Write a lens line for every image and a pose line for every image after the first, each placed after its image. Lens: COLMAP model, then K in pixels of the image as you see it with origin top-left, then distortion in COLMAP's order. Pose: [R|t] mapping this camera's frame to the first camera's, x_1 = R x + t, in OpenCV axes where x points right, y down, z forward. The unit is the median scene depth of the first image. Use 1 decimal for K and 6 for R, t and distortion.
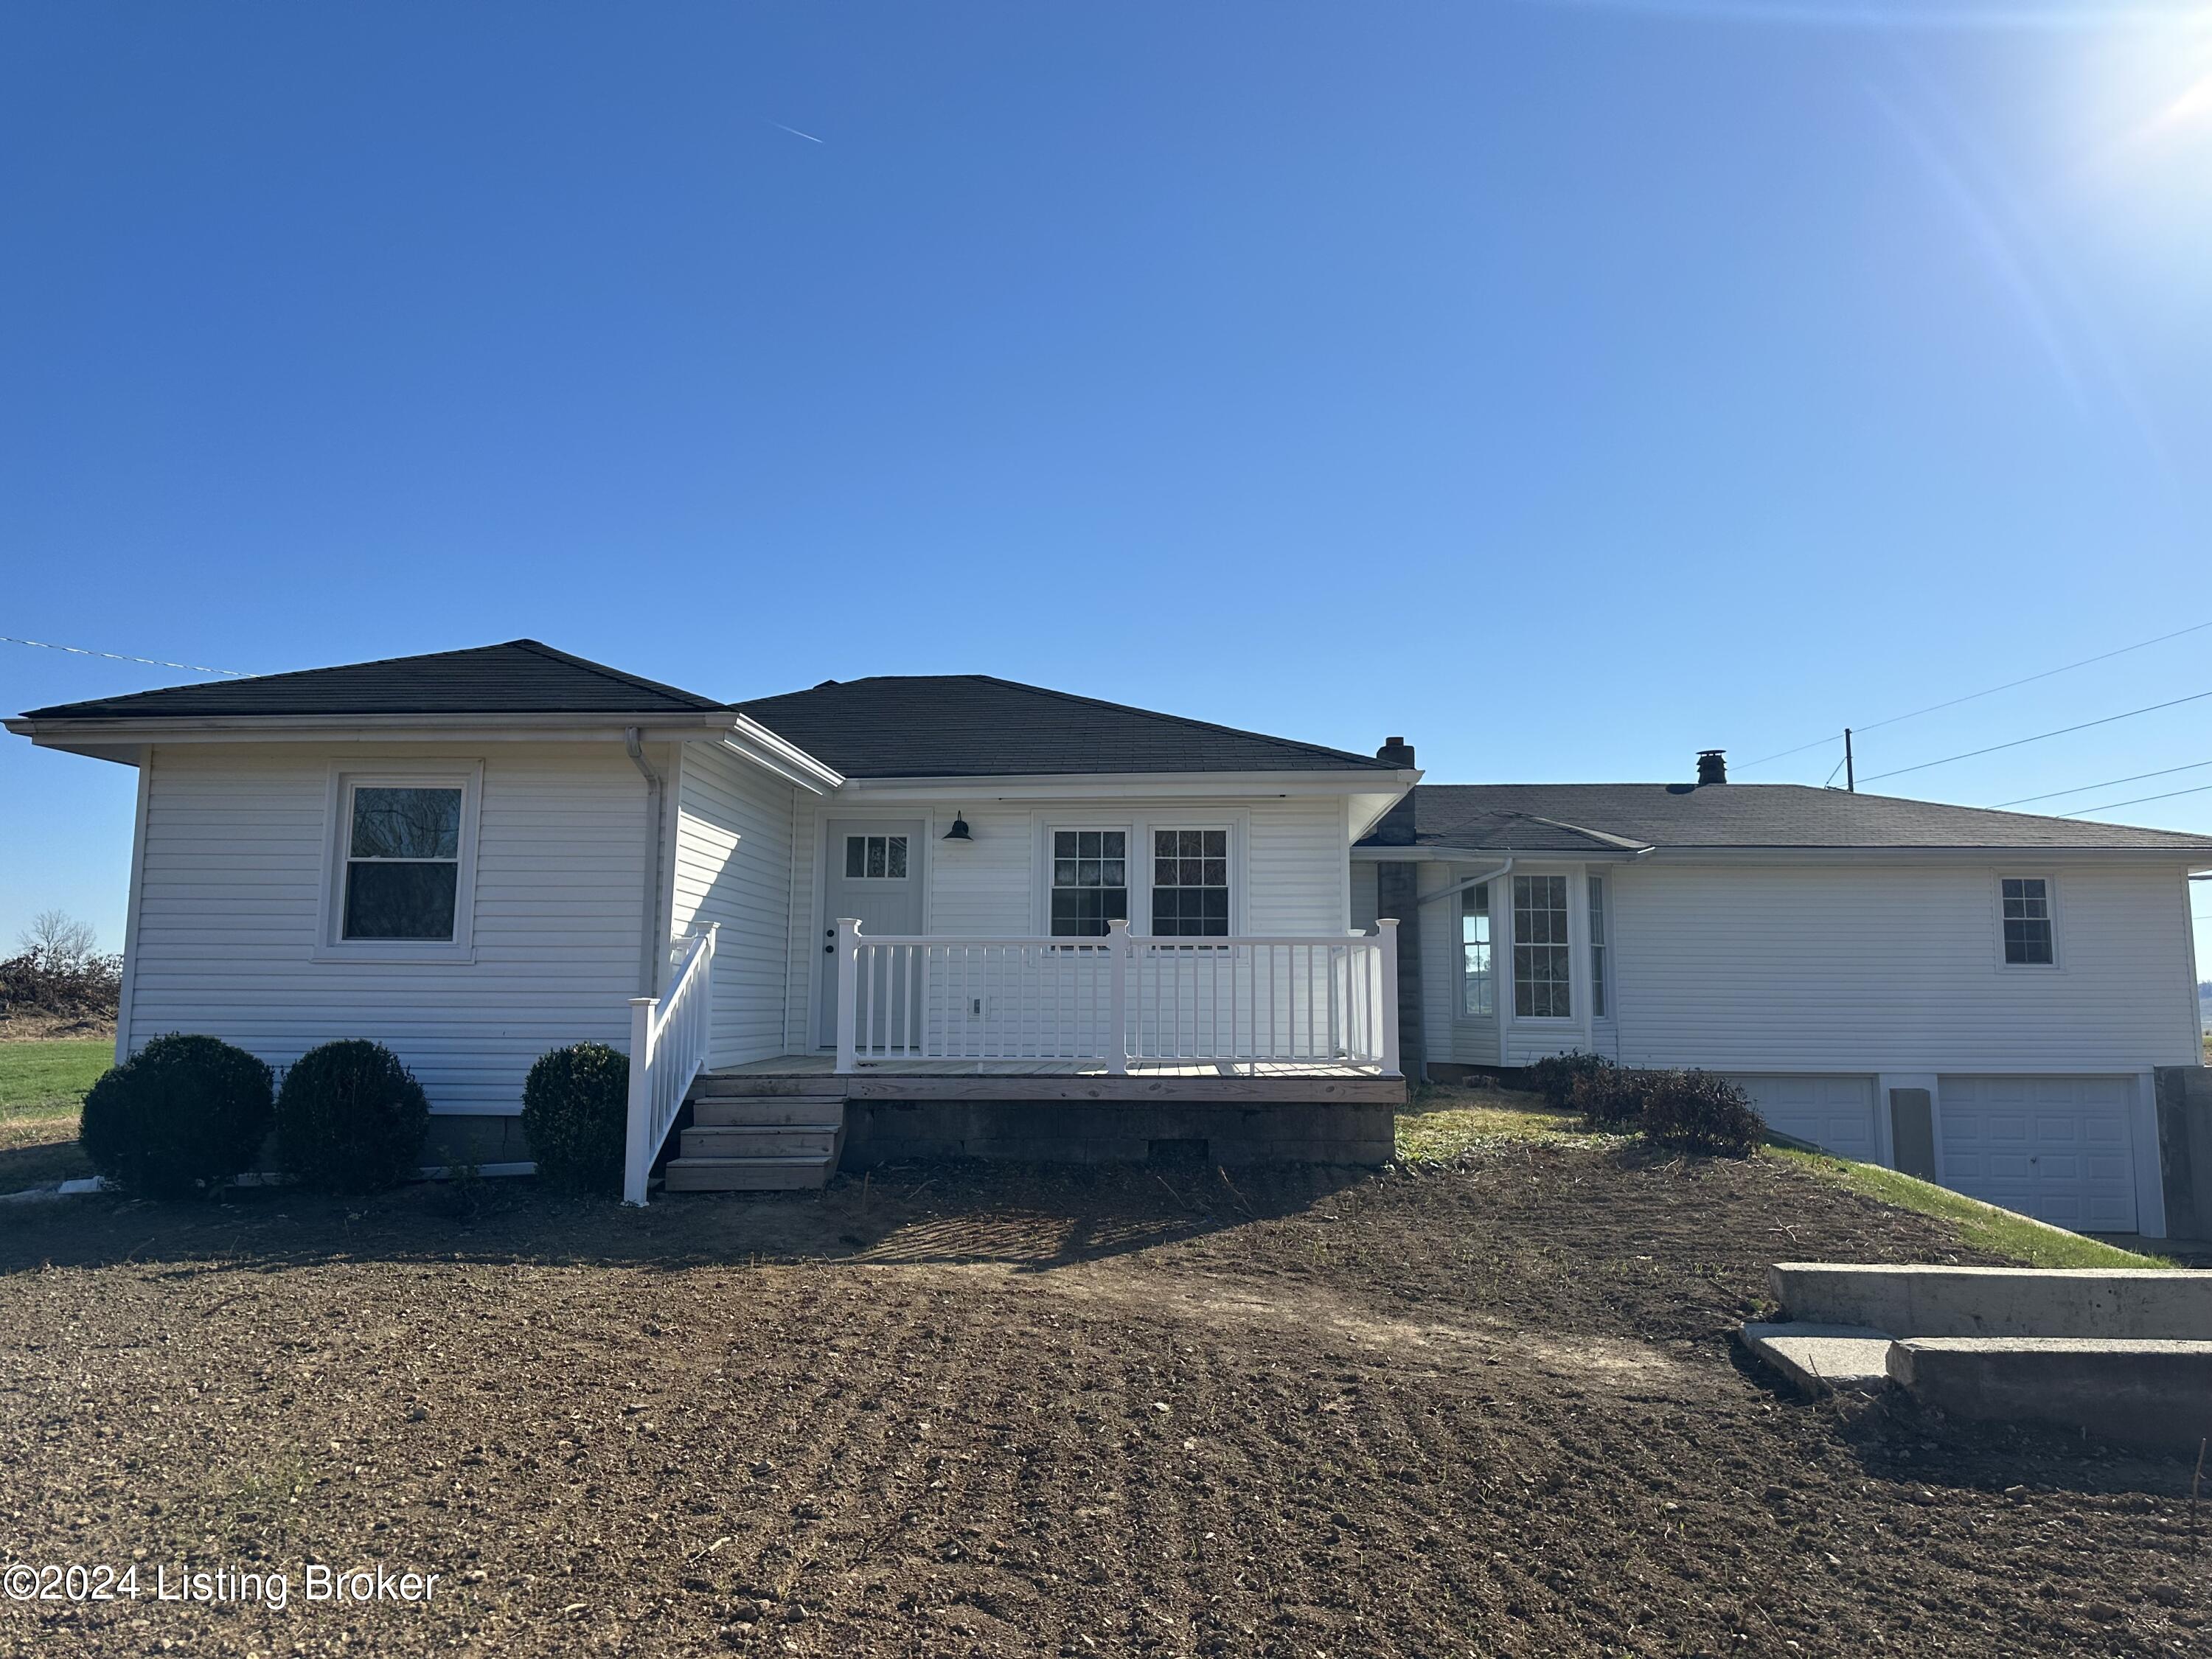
lens RADIAL K [[1526.9, 0, 1106.0], [0, 1526.9, 829.5], [0, 0, 1]] dist [0.134607, -0.208283]
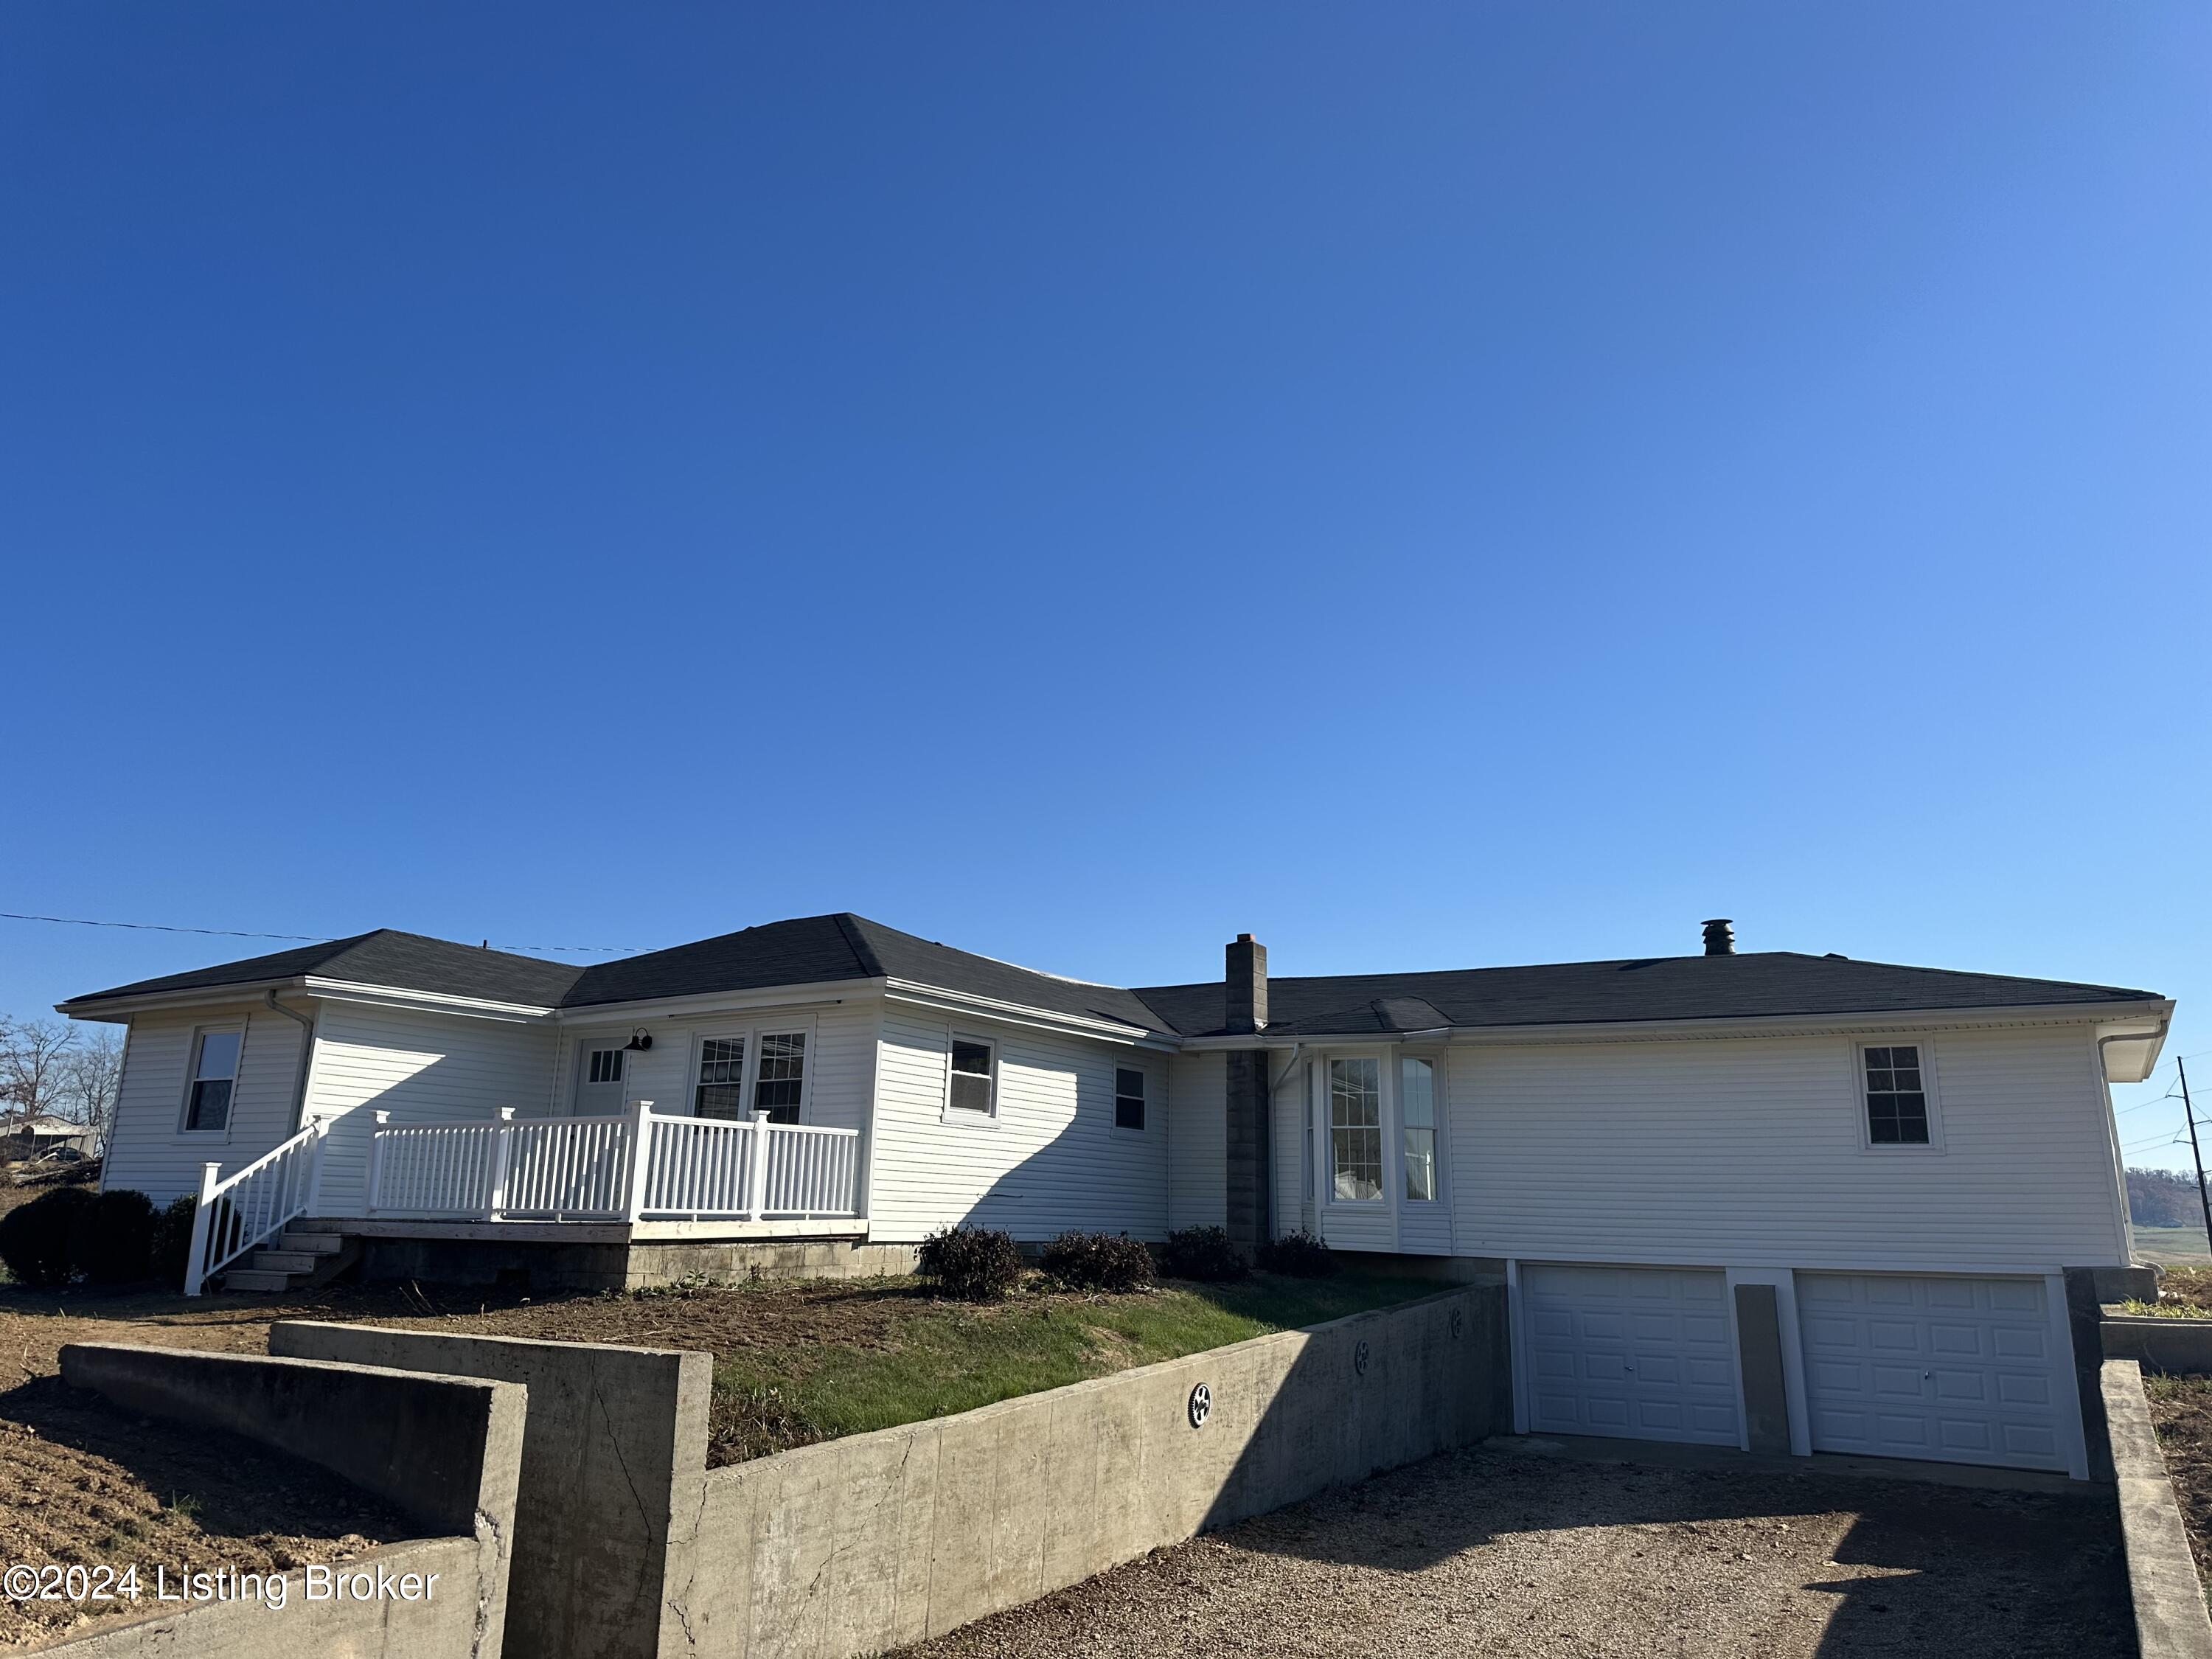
lens RADIAL K [[1526.9, 0, 1106.0], [0, 1526.9, 829.5], [0, 0, 1]] dist [0.134607, -0.208283]
pose [[0.877098, -0.106268, -0.468408, 1.150209], [0.041753, 0.988395, -0.146054, 0.038169], [0.478493, 0.108546, 0.871357, 0.007796]]
